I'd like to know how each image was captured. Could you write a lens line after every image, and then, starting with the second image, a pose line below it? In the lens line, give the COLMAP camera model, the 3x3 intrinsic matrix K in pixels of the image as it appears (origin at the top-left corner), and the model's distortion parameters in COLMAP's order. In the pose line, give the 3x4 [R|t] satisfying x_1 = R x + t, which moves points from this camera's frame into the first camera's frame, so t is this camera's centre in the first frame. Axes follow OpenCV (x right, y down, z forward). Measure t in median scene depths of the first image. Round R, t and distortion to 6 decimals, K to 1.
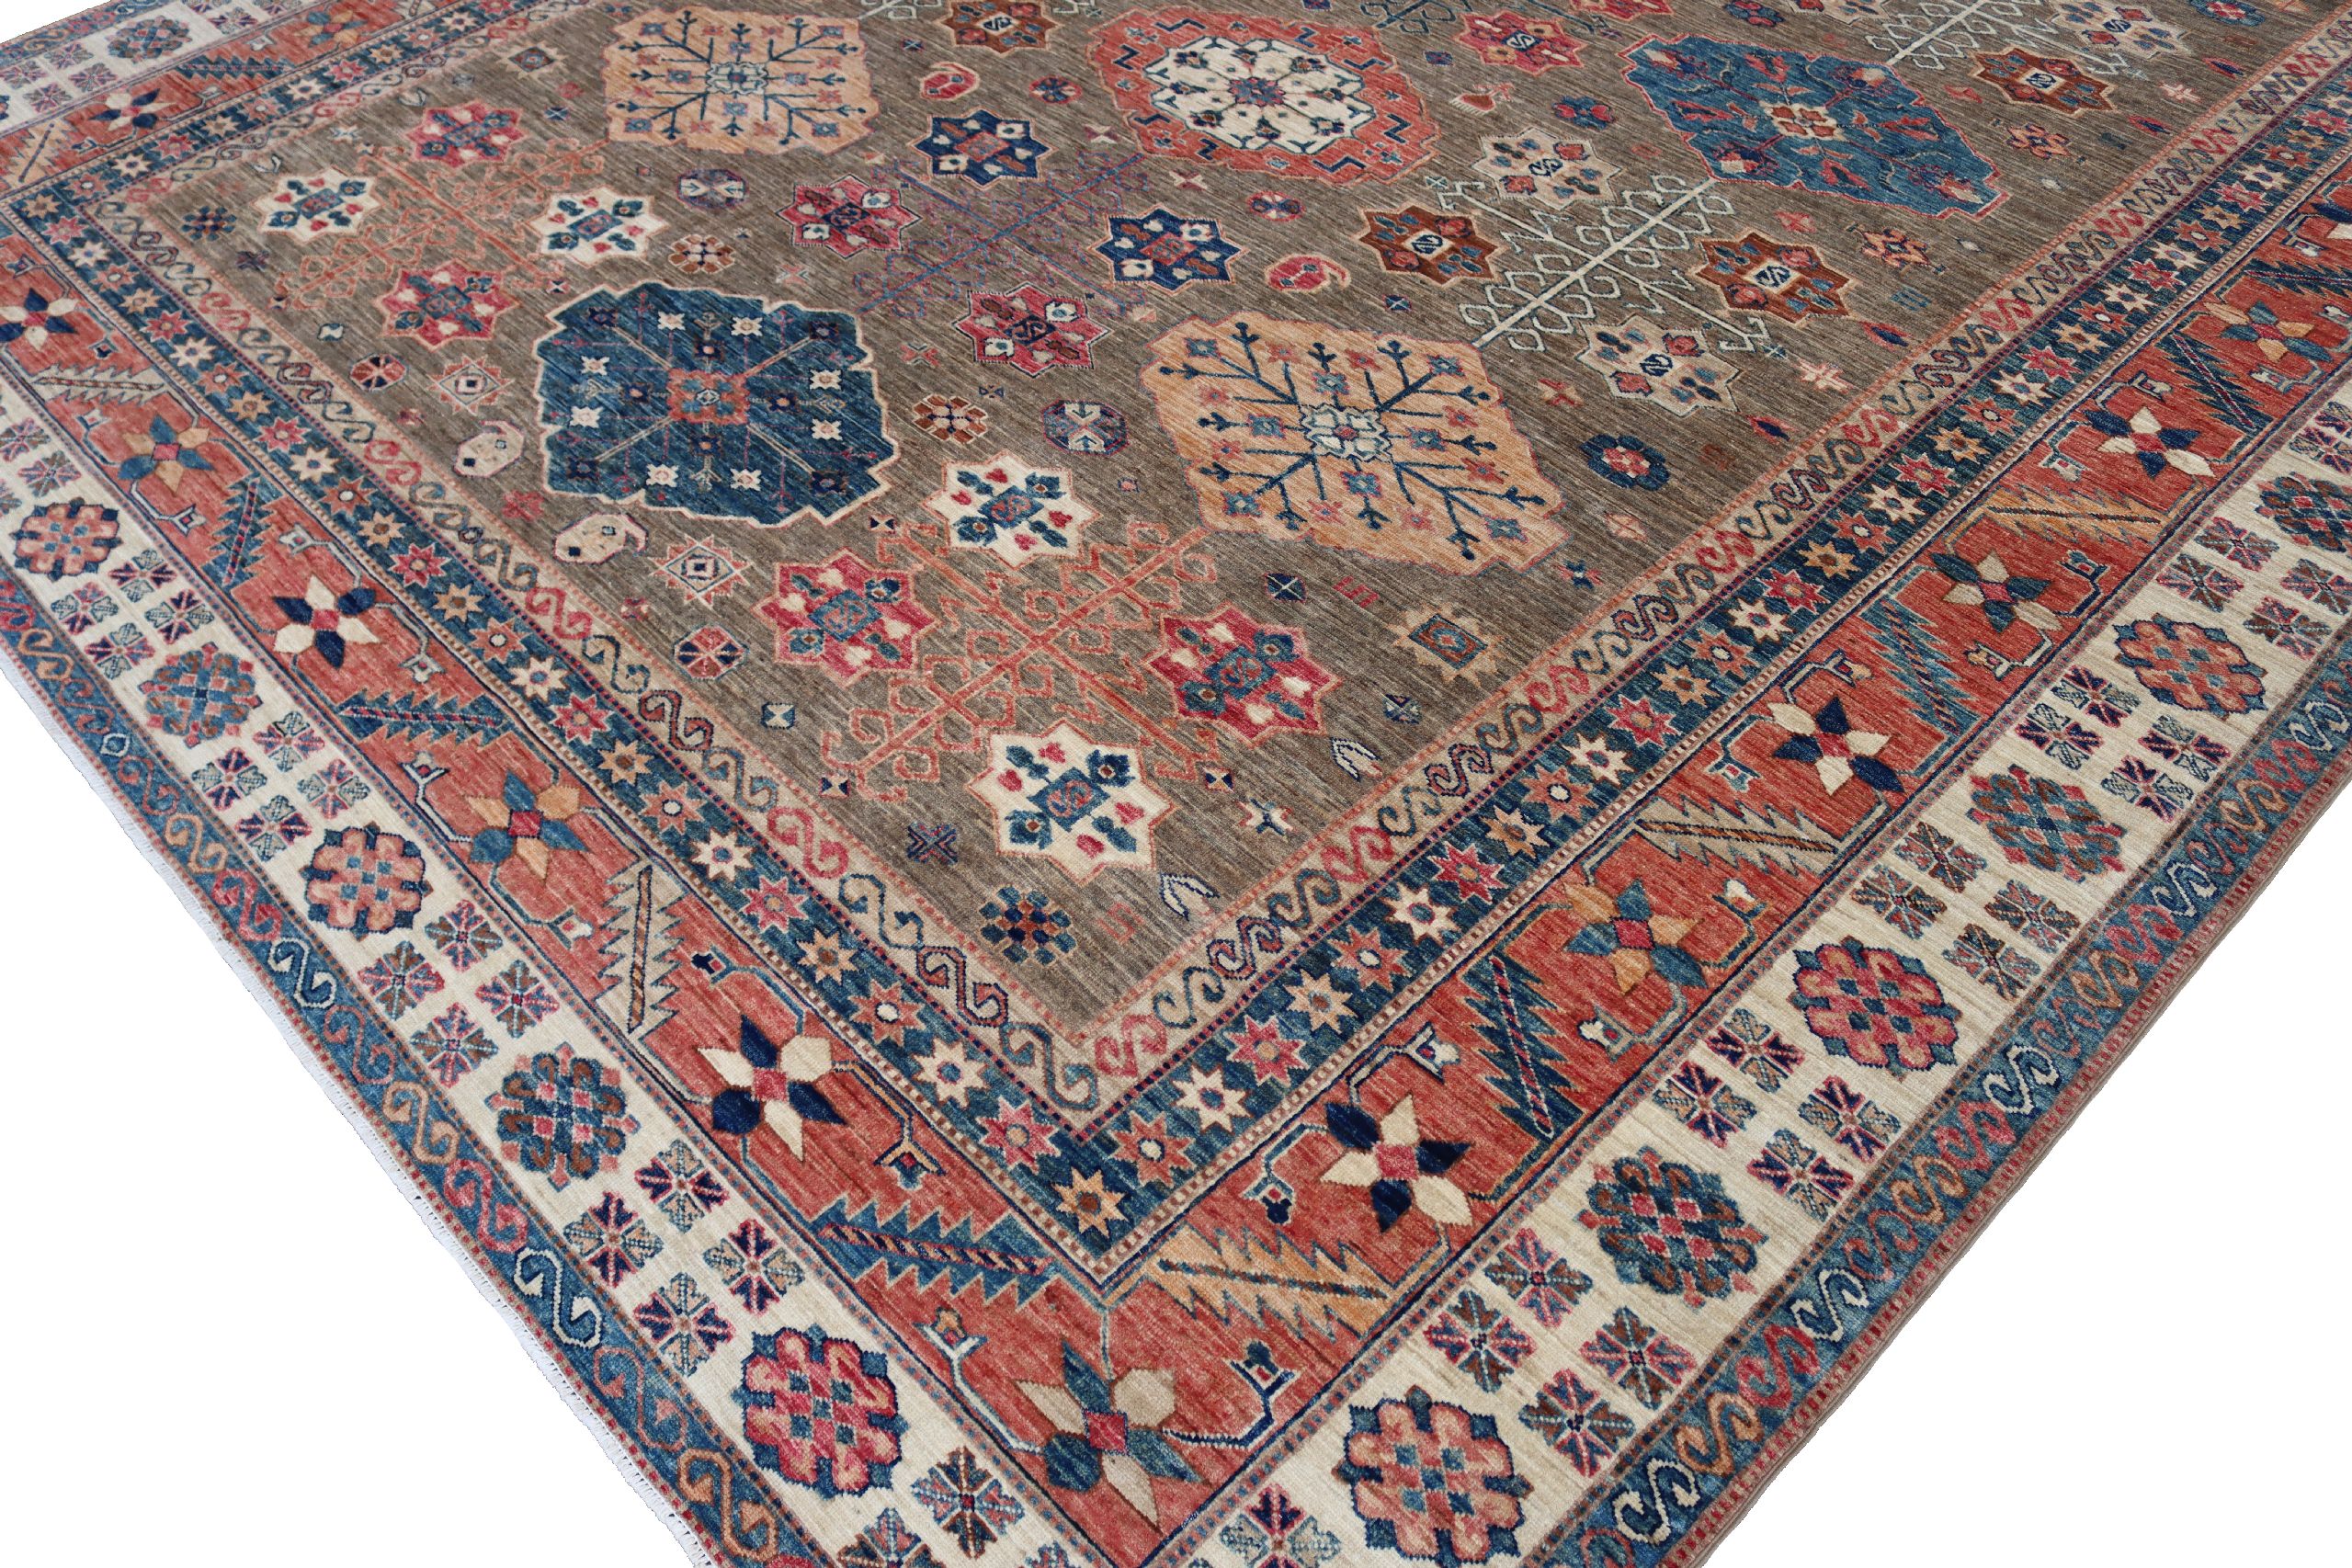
lens RADIAL K [[1944.0, 0, 1161.2], [0, 1944.0, 764.8], [0, 0, 1]] dist [-0.153390, 0.121431]
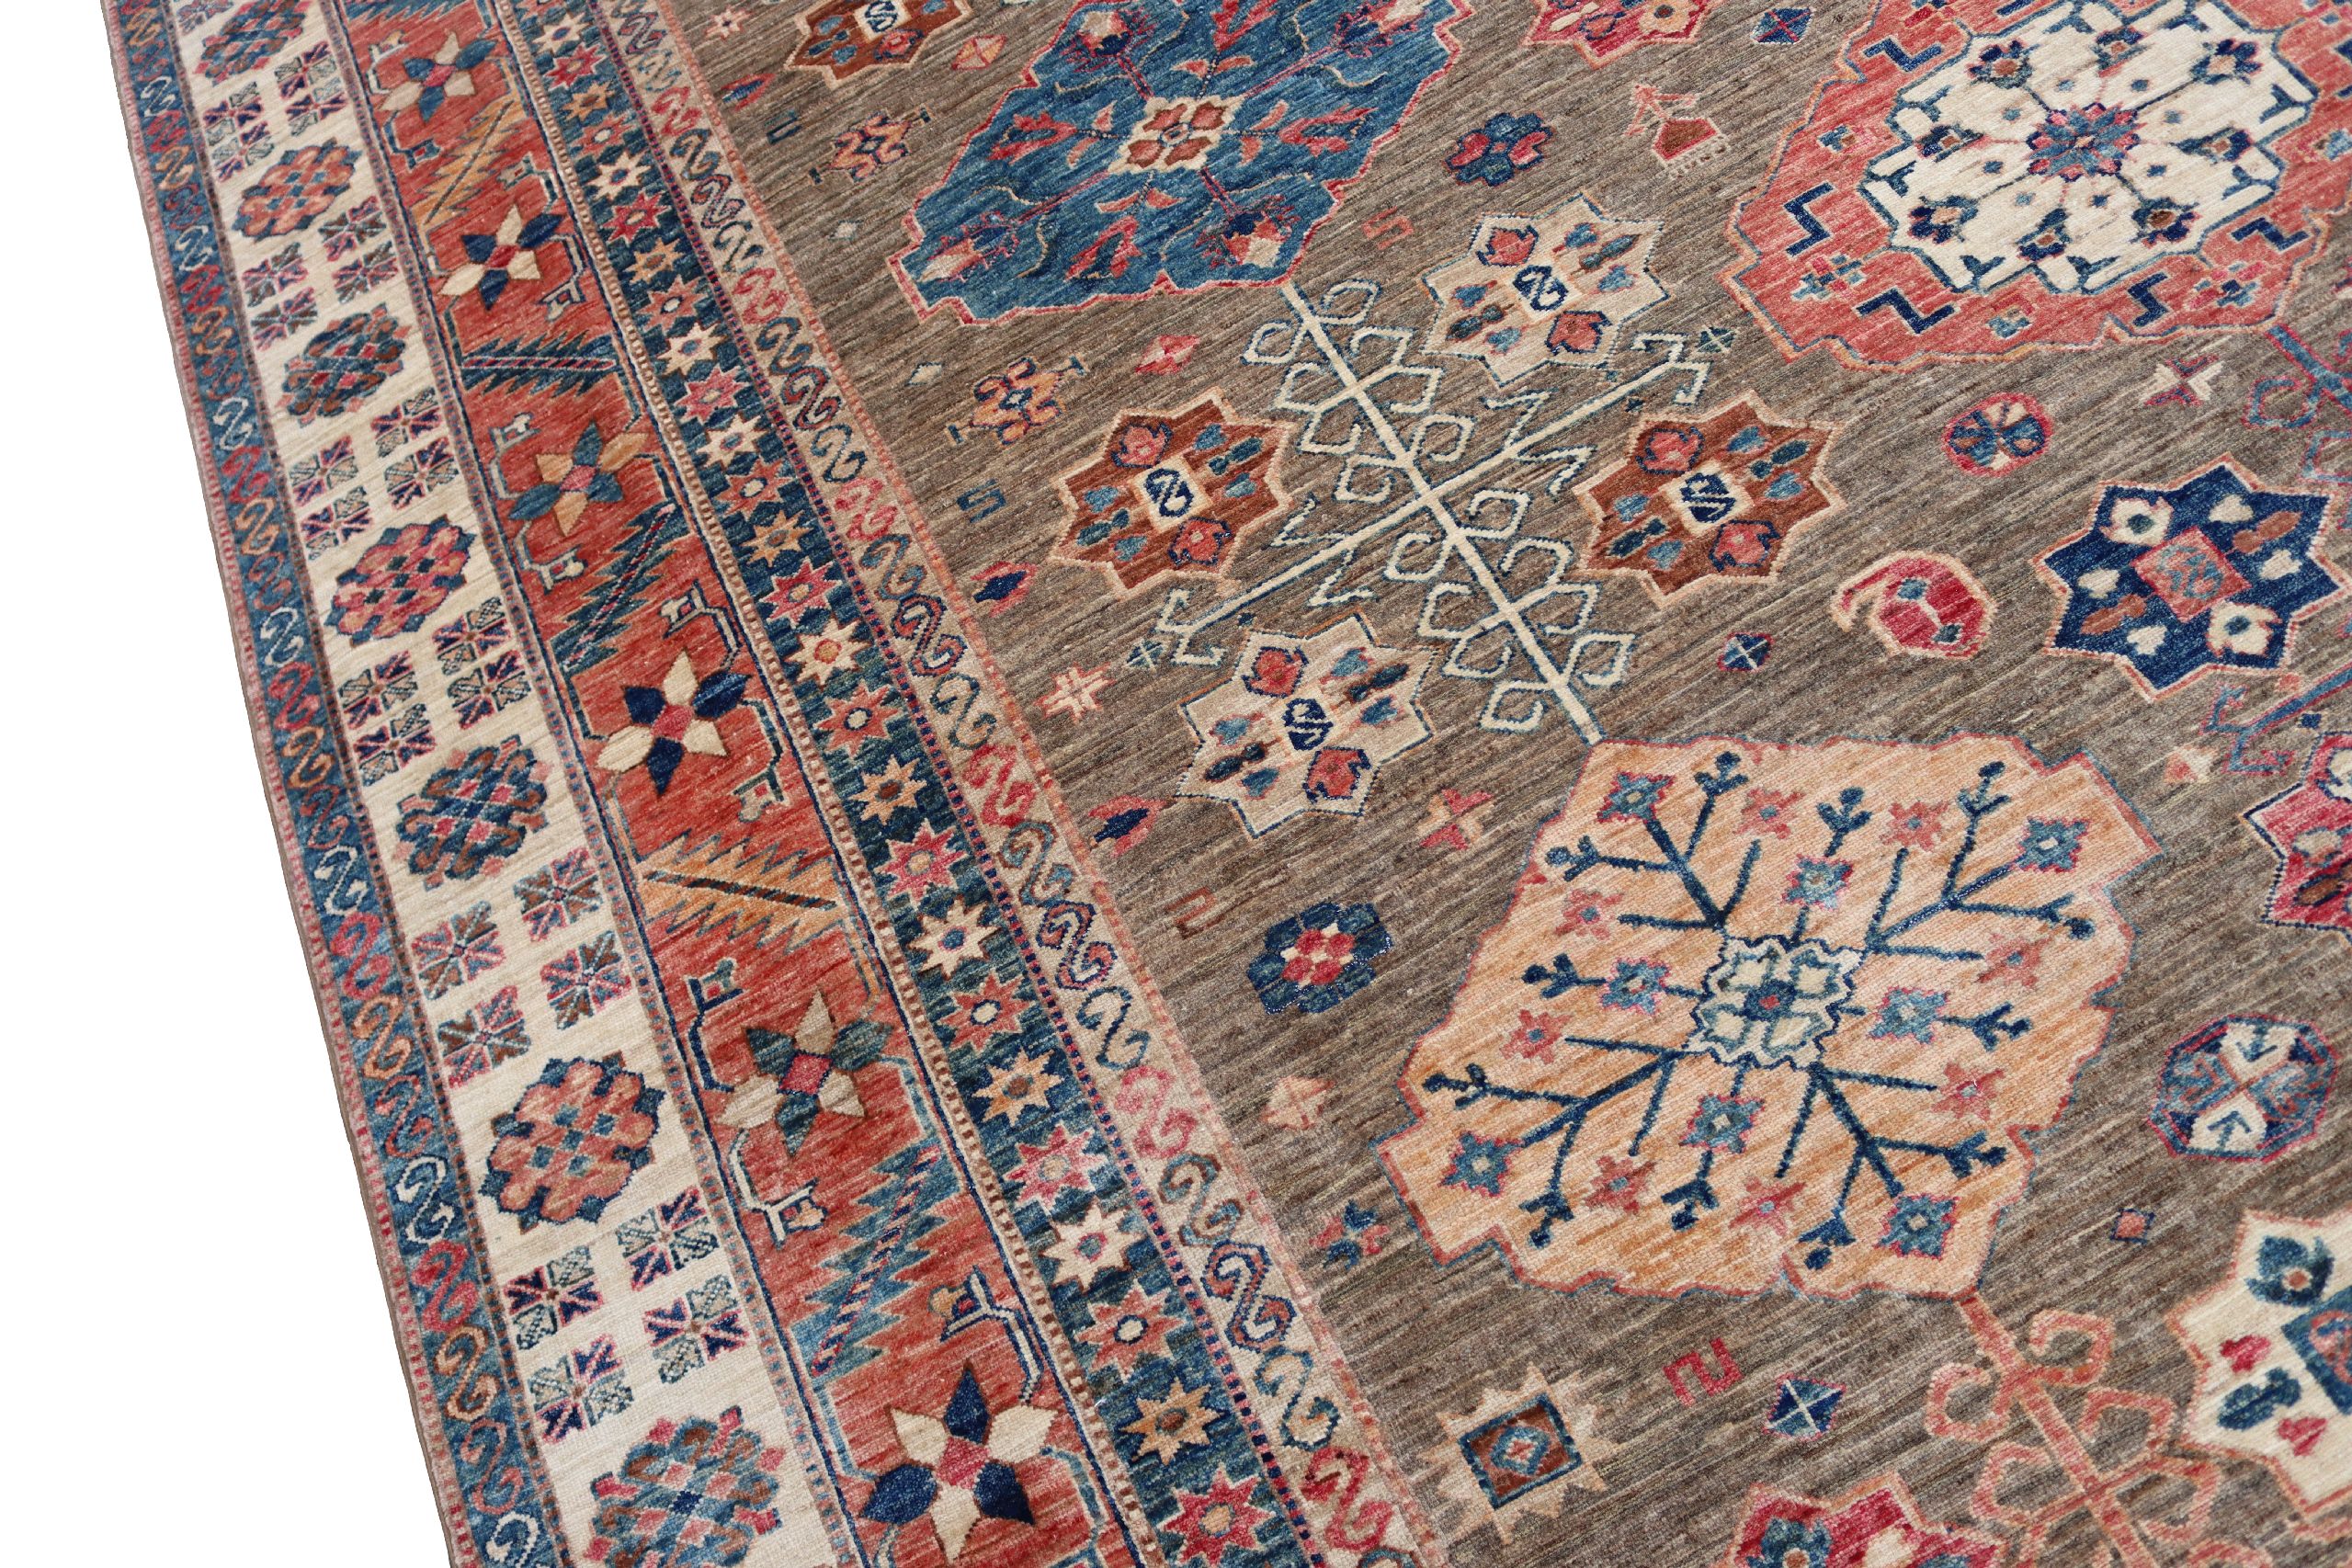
lens RADIAL K [[1944.0, 0, 1134.5], [0, 1944.0, 783.1], [0, 0, 1]] dist [-0.153390, 0.121431]
pose [[0.320293, -0.877537, 0.356849, -0.487793], [0.851523, 0.431764, 0.297471, -0.814048], [-0.415117, 0.208587, 0.885534, 0.806026]]
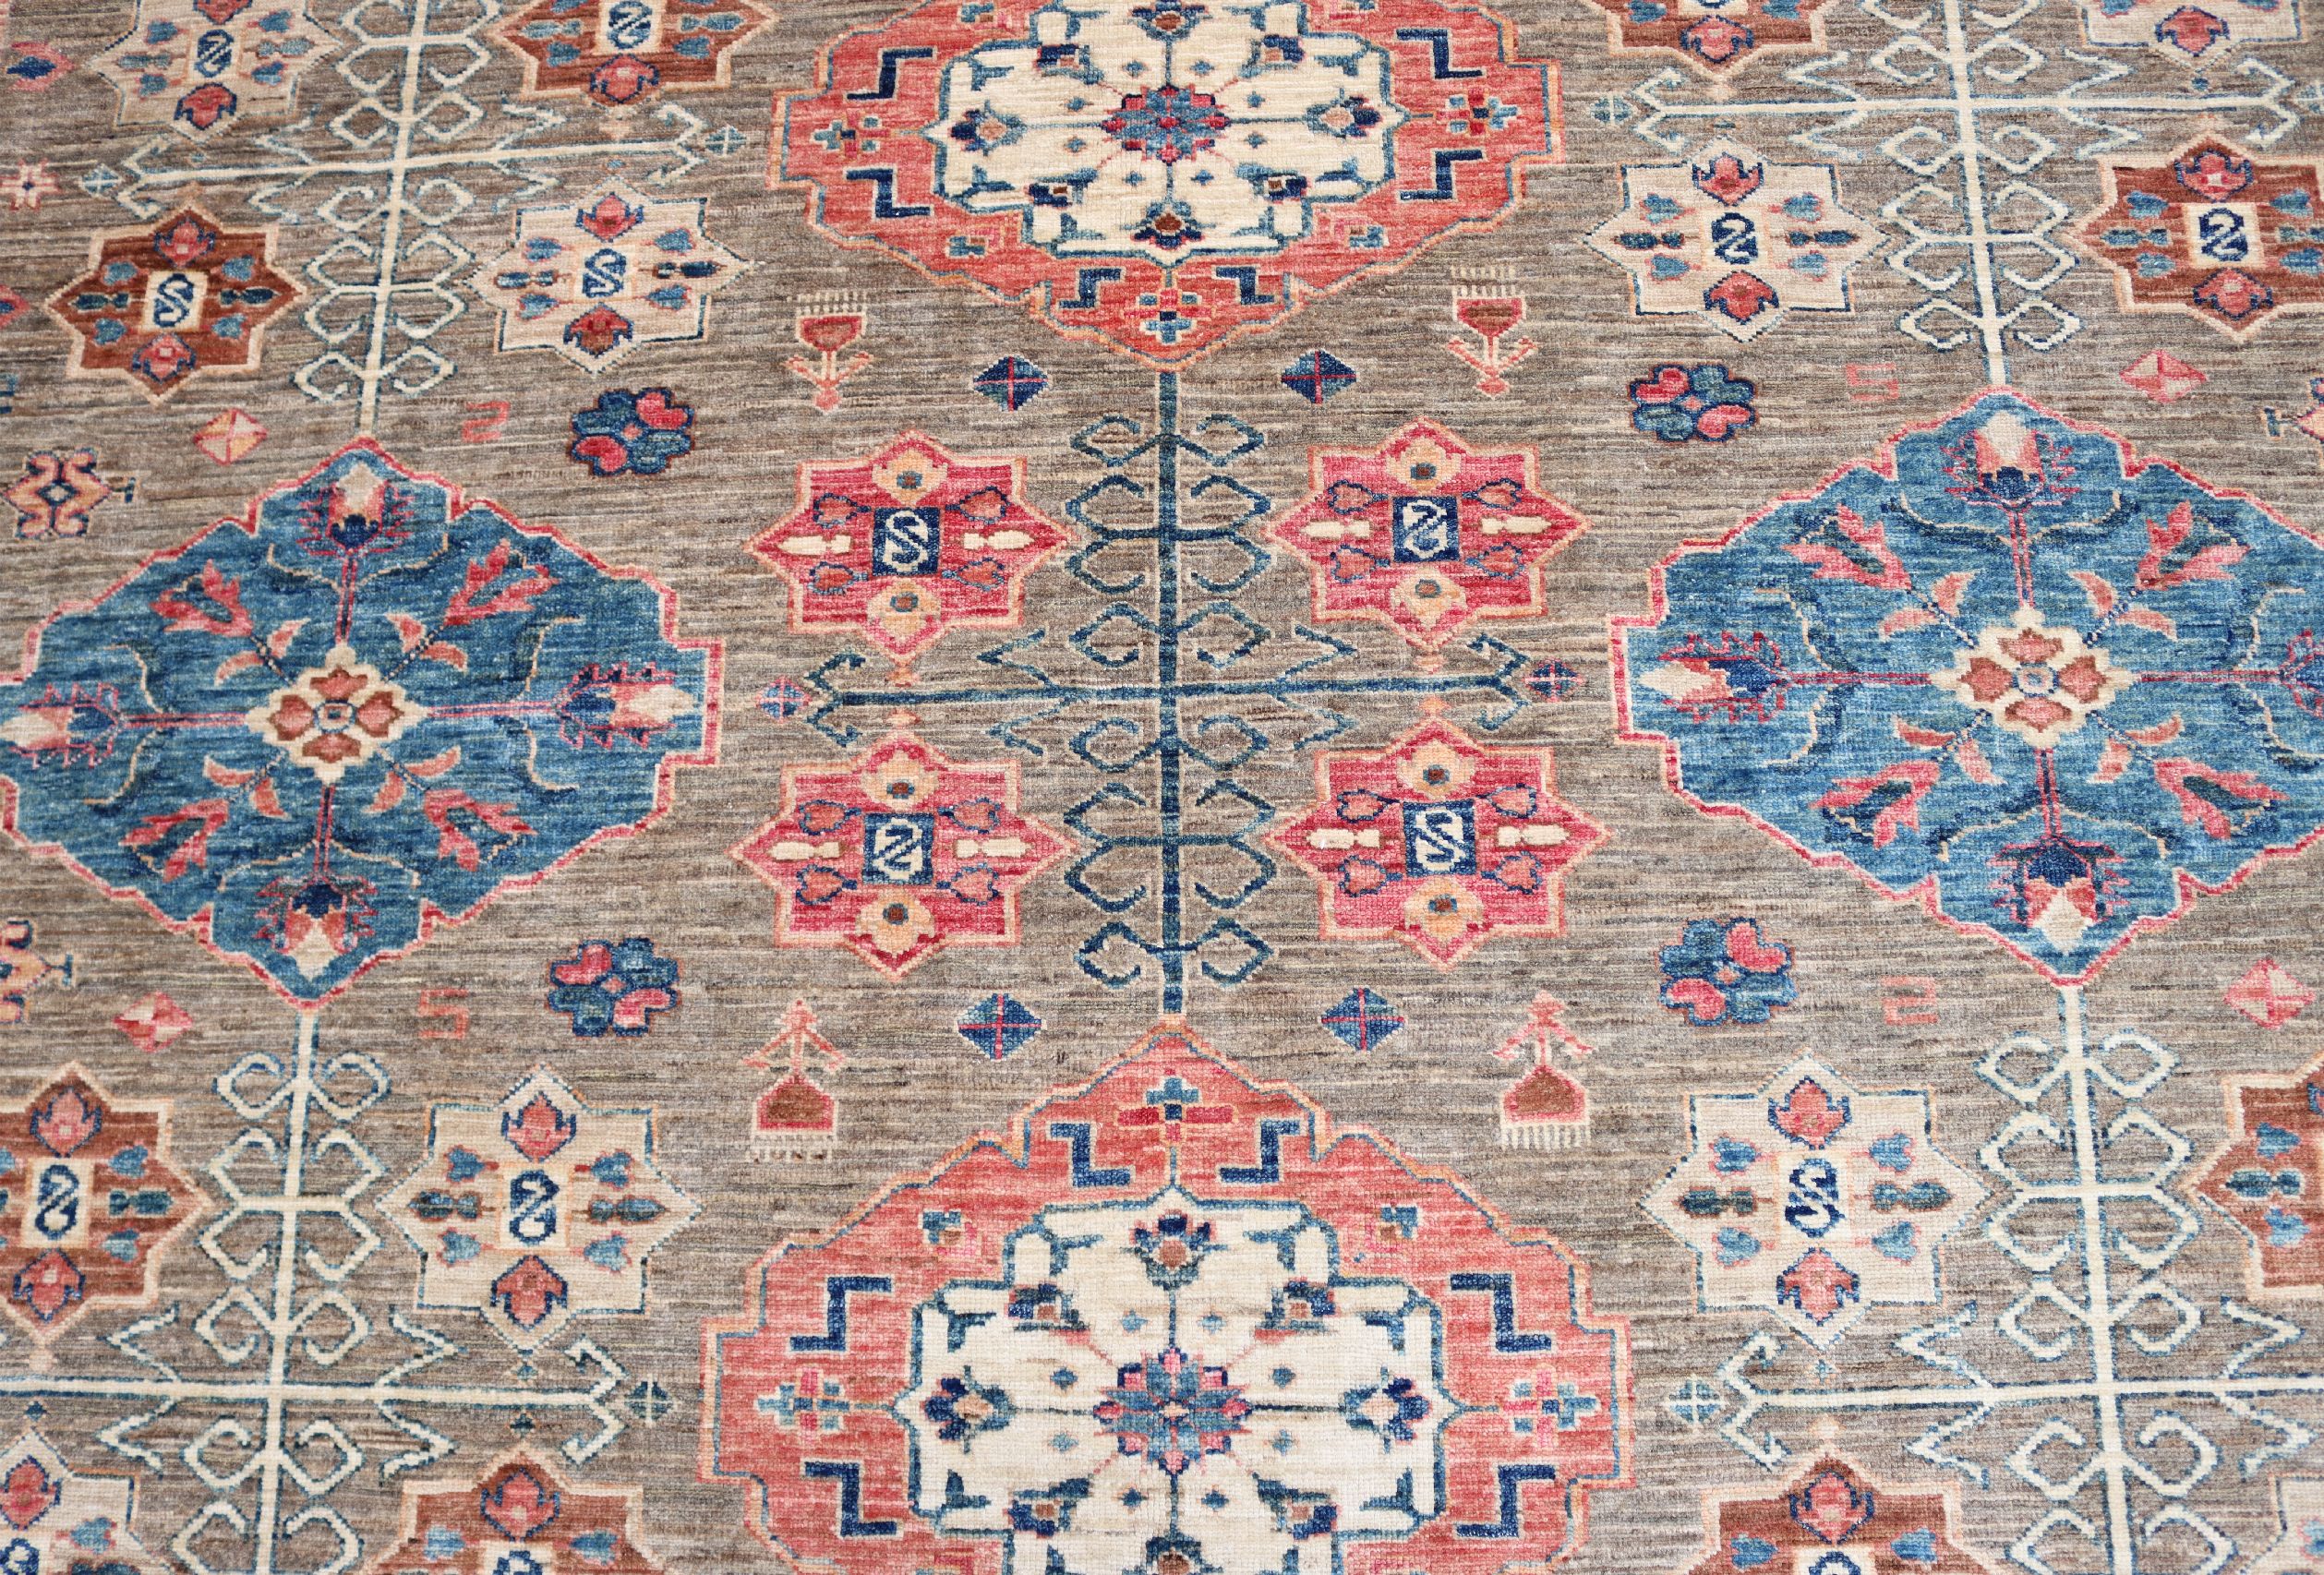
lens RADIAL K [[1920.7, 0, 1137.9], [0, 1920.7, 786.3], [0, 0, 1]] dist [-0.153390, 0.121431]
pose [[0.693180, -0.702460, 0.161407, 0.091188], [0.569893, 0.671265, 0.473946, -0.806218], [-0.441275, -0.236545, 0.865634, 0.788252]]
